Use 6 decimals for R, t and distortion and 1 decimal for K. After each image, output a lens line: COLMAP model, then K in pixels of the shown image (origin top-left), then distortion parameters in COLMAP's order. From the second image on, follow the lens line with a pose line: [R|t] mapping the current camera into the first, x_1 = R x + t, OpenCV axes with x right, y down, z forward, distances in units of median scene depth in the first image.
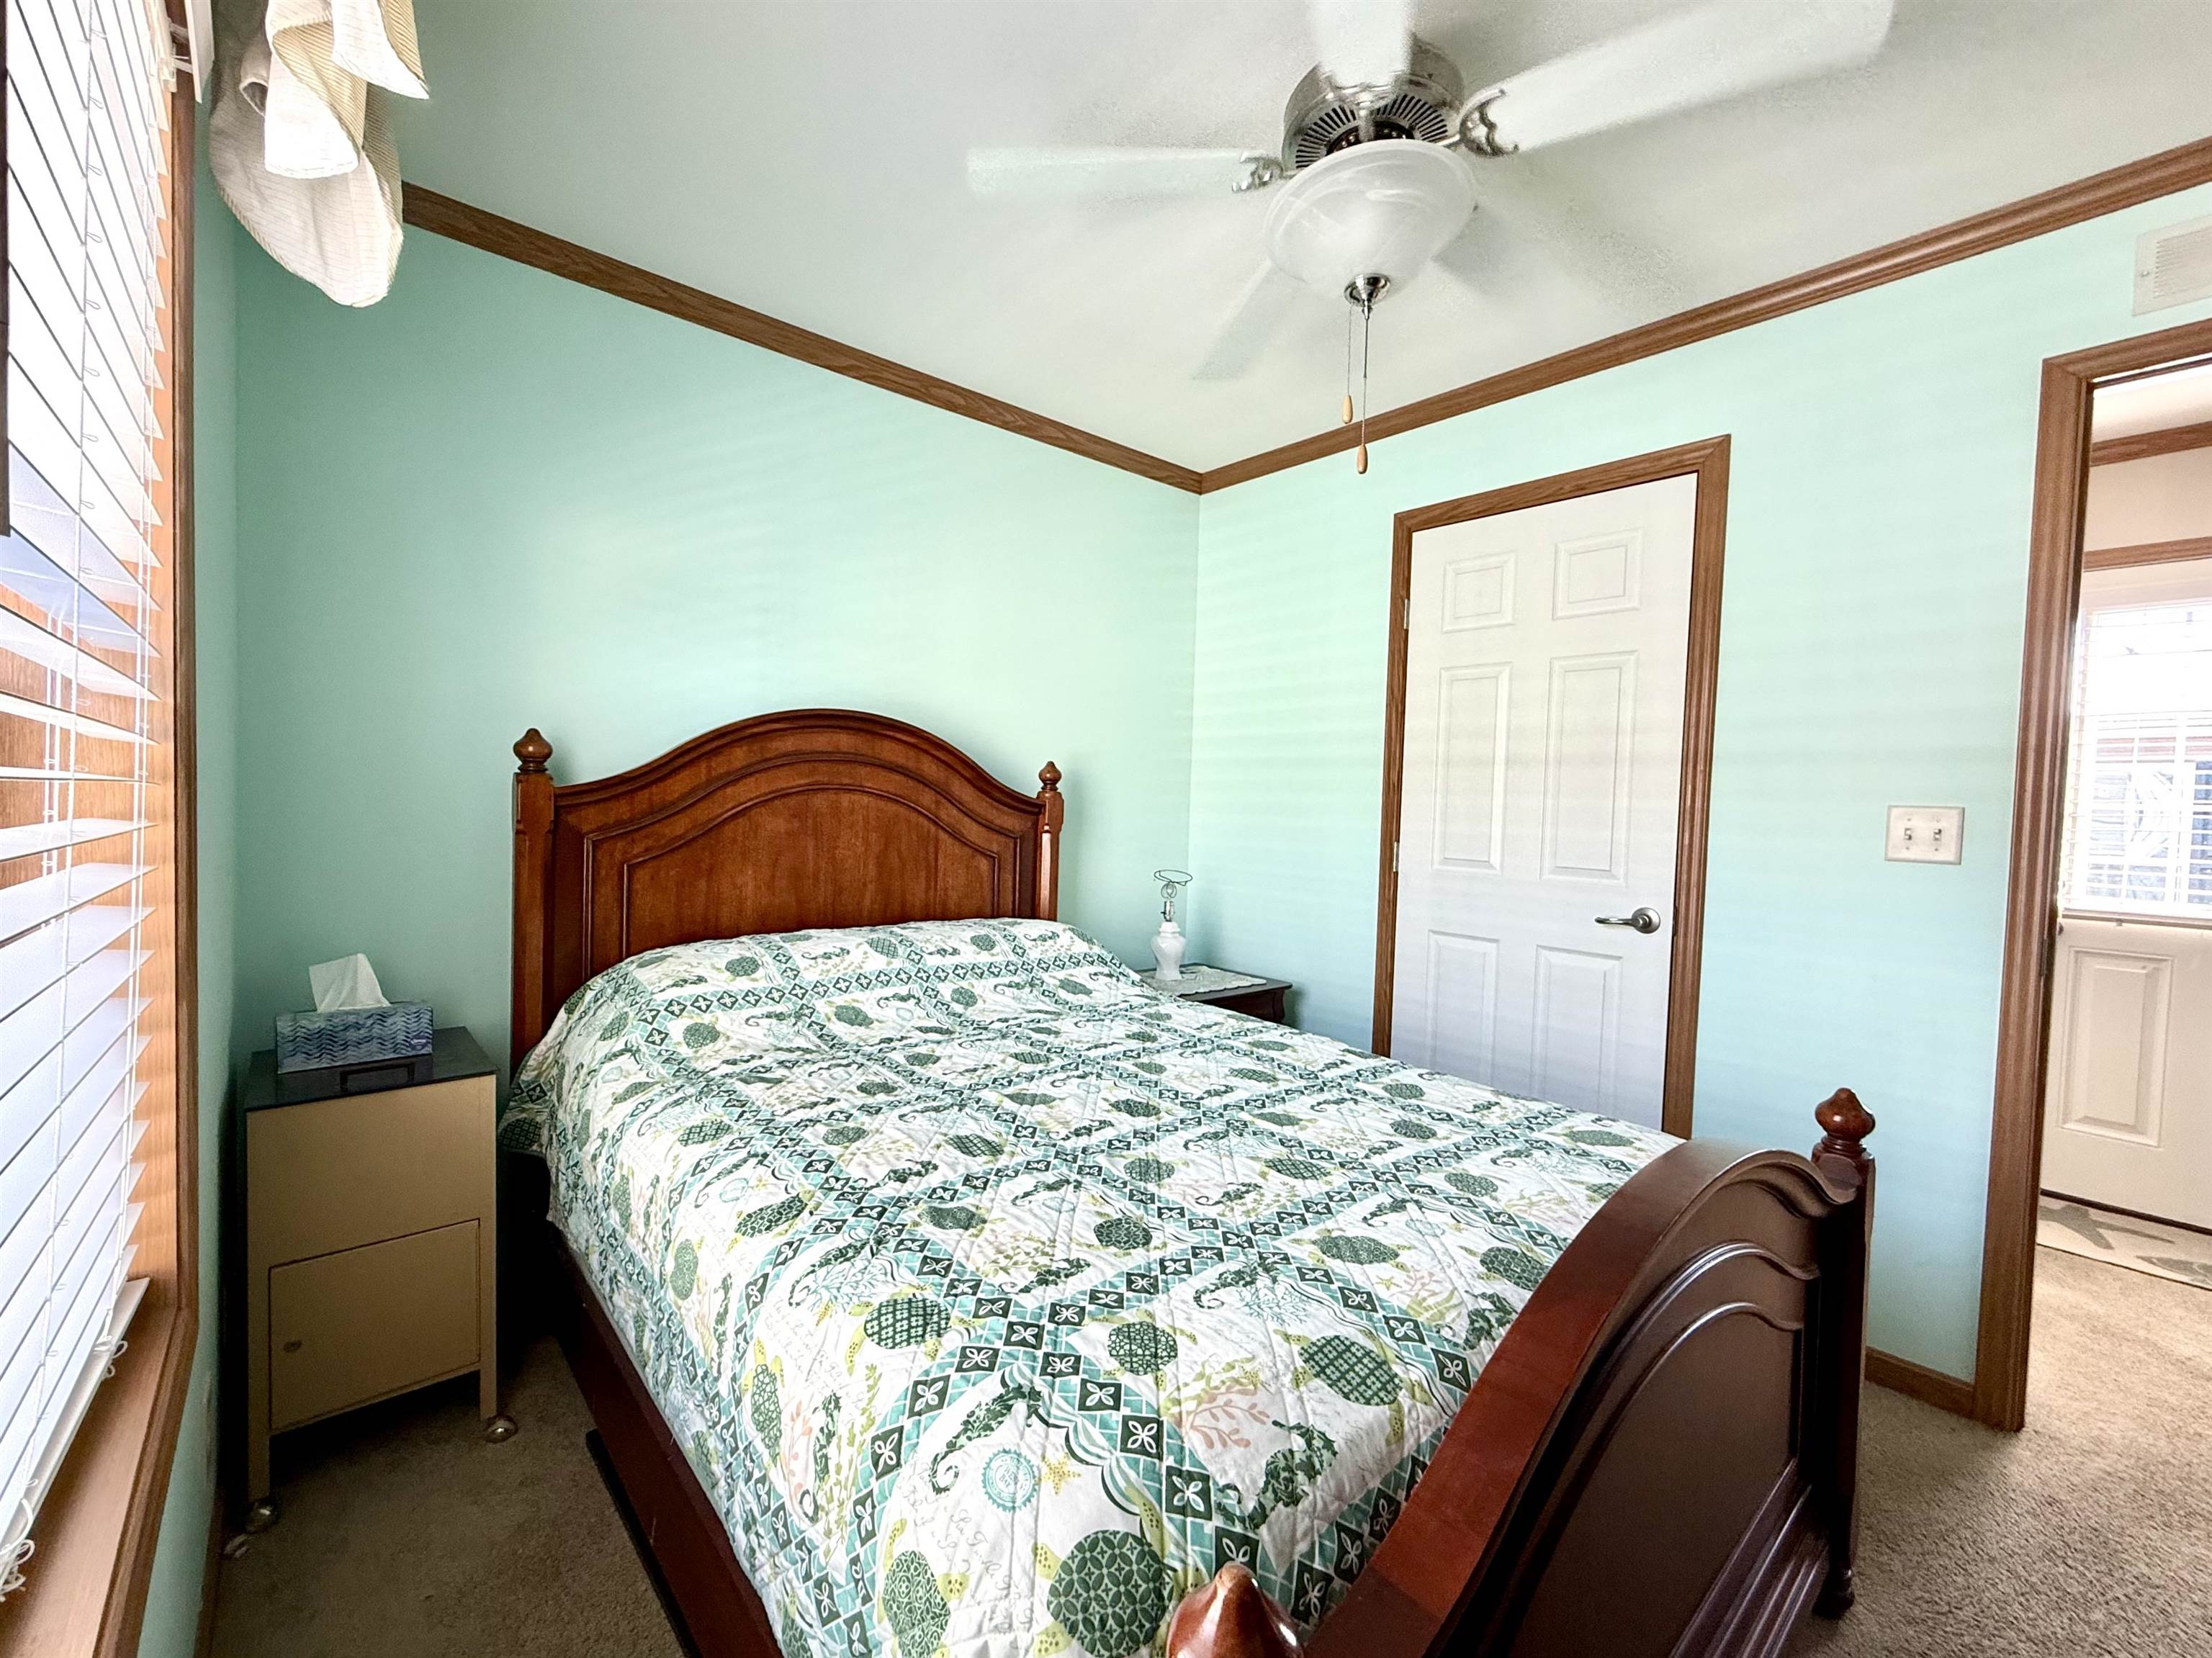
lens RADIAL K [[880.8, 0, 1100.2], [0, 880.8, 830.4], [0, 0, 1]] dist [0.000049, -0.000081]
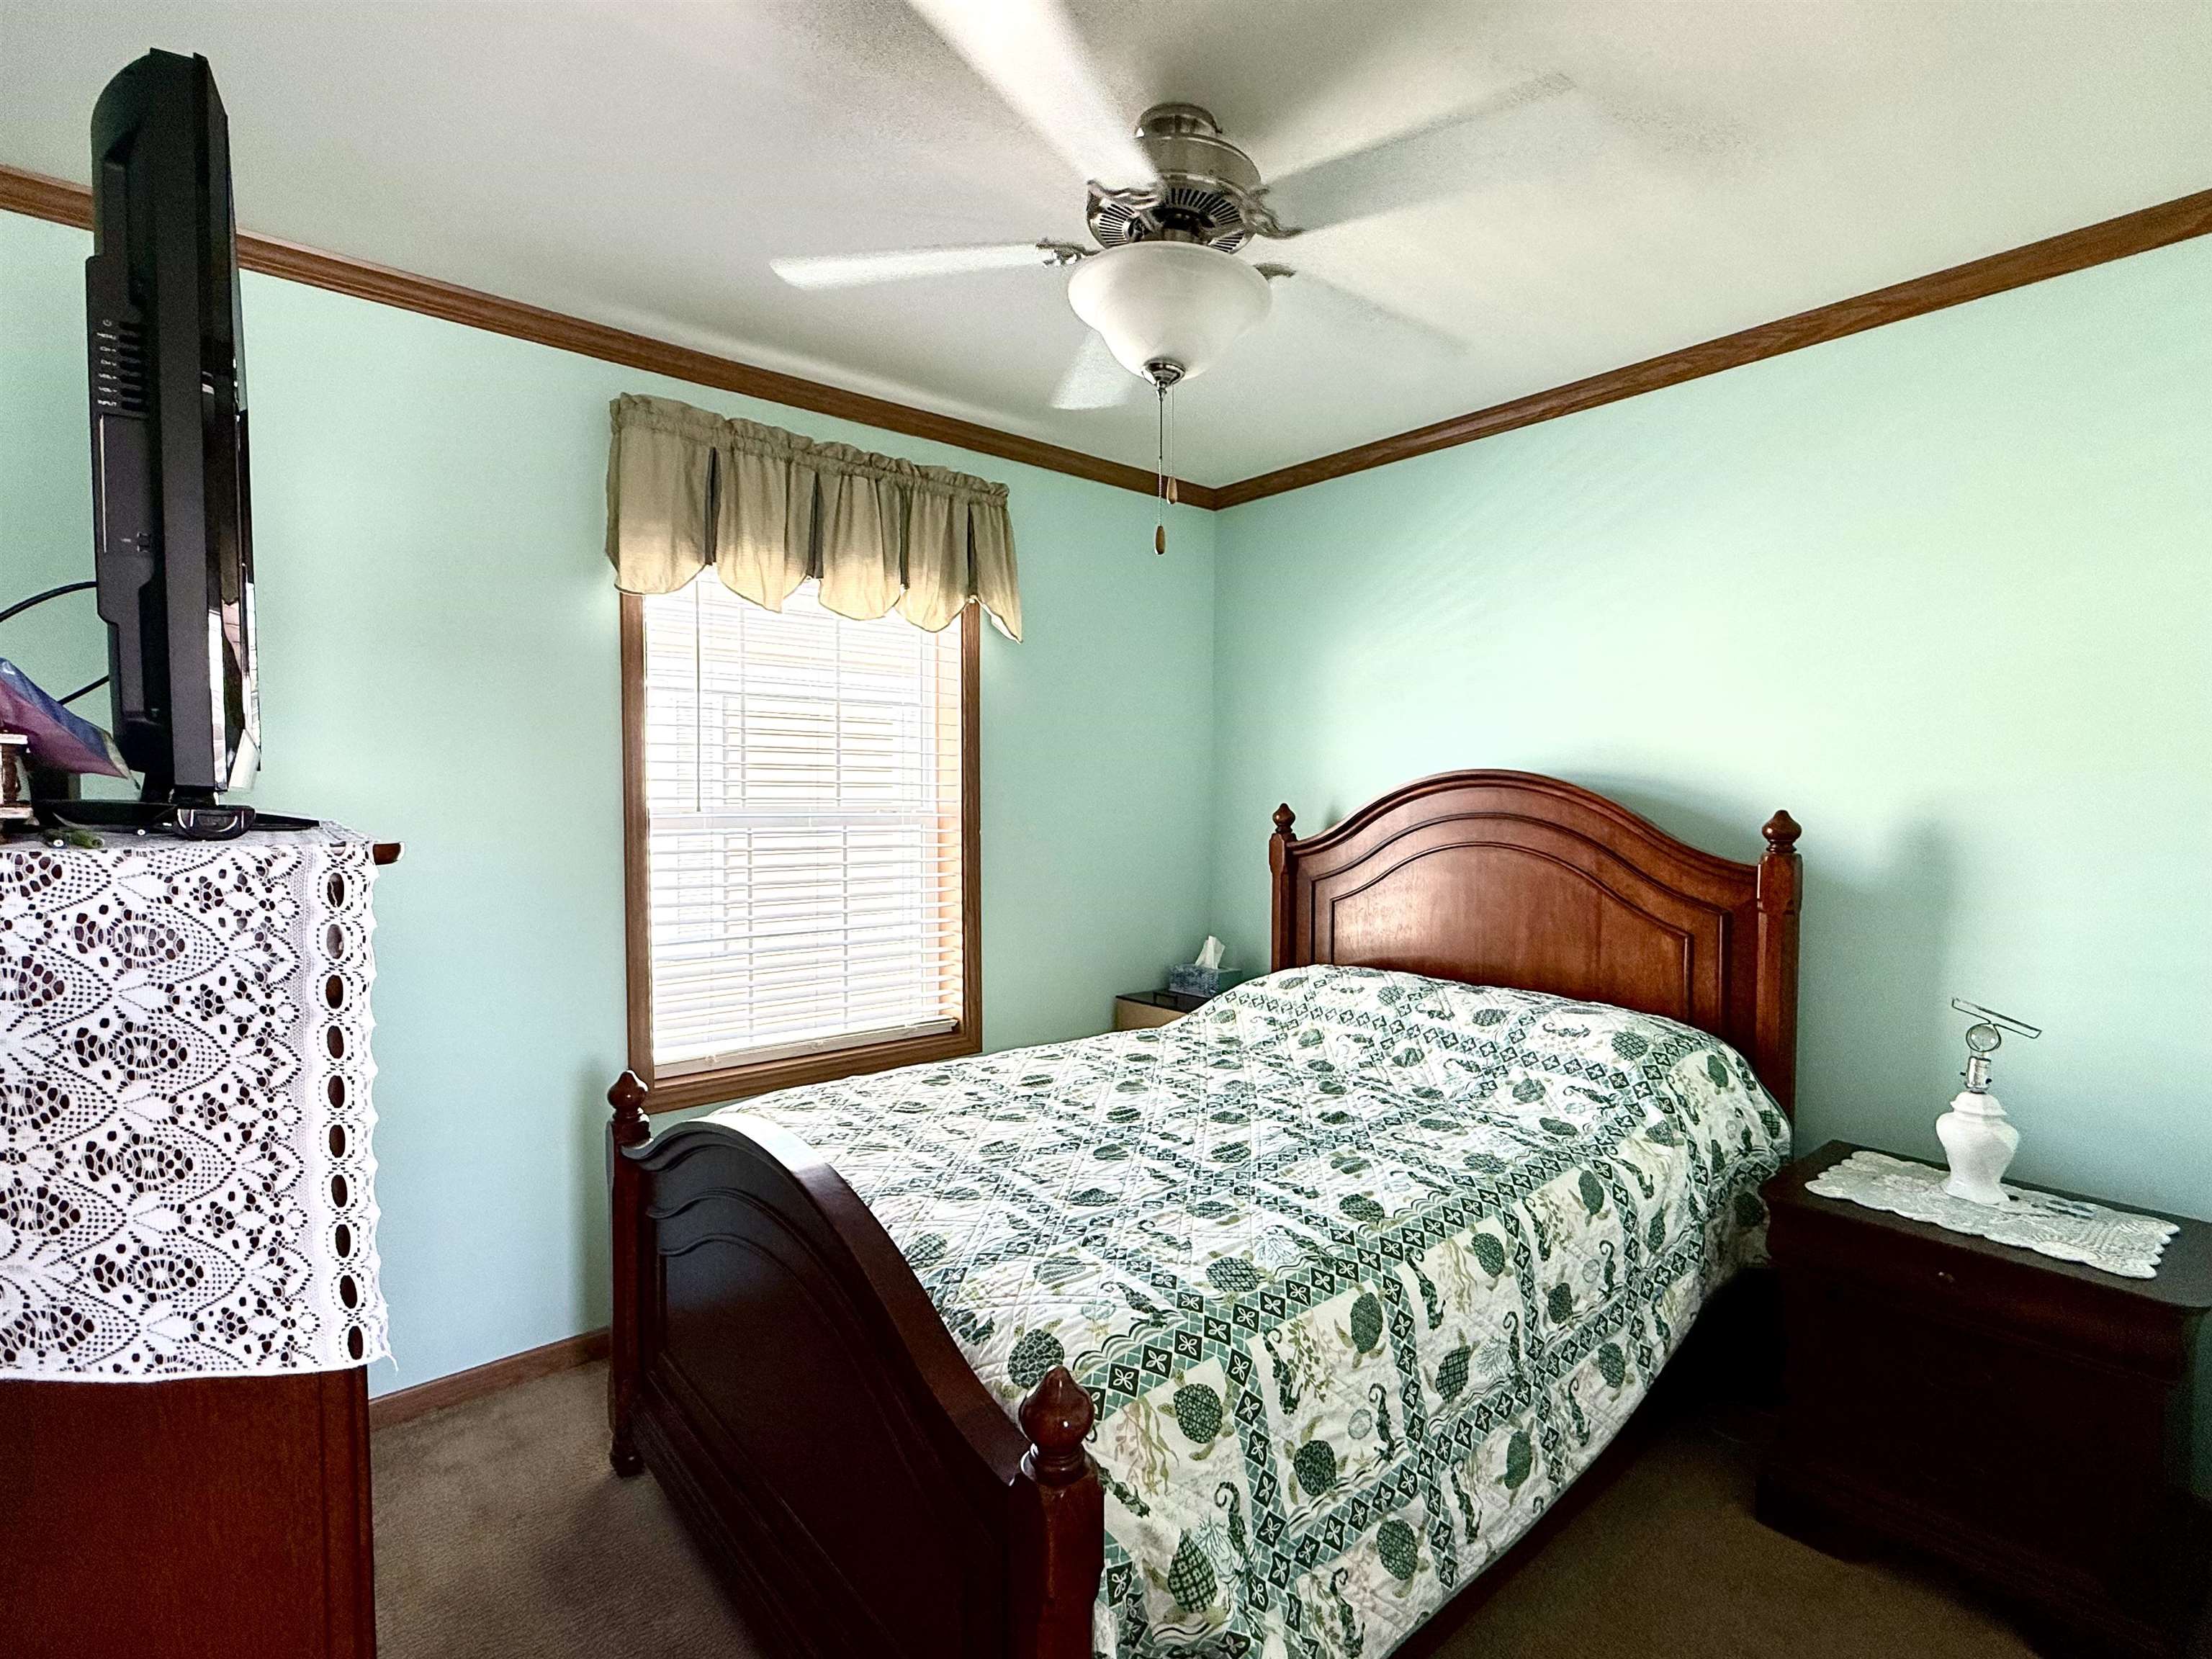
lens RADIAL K [[1039.9, 0, 1109.1], [0, 1039.9, 833.1], [0, 0, 1]] dist [0.000540, -0.000498]
pose [[0.003389, -0.001852, -0.999993, 0.995823], [-0.045100, 0.998980, -0.002003, -0.045089], [0.998977, 0.045106, 0.003302, 0.649866]]
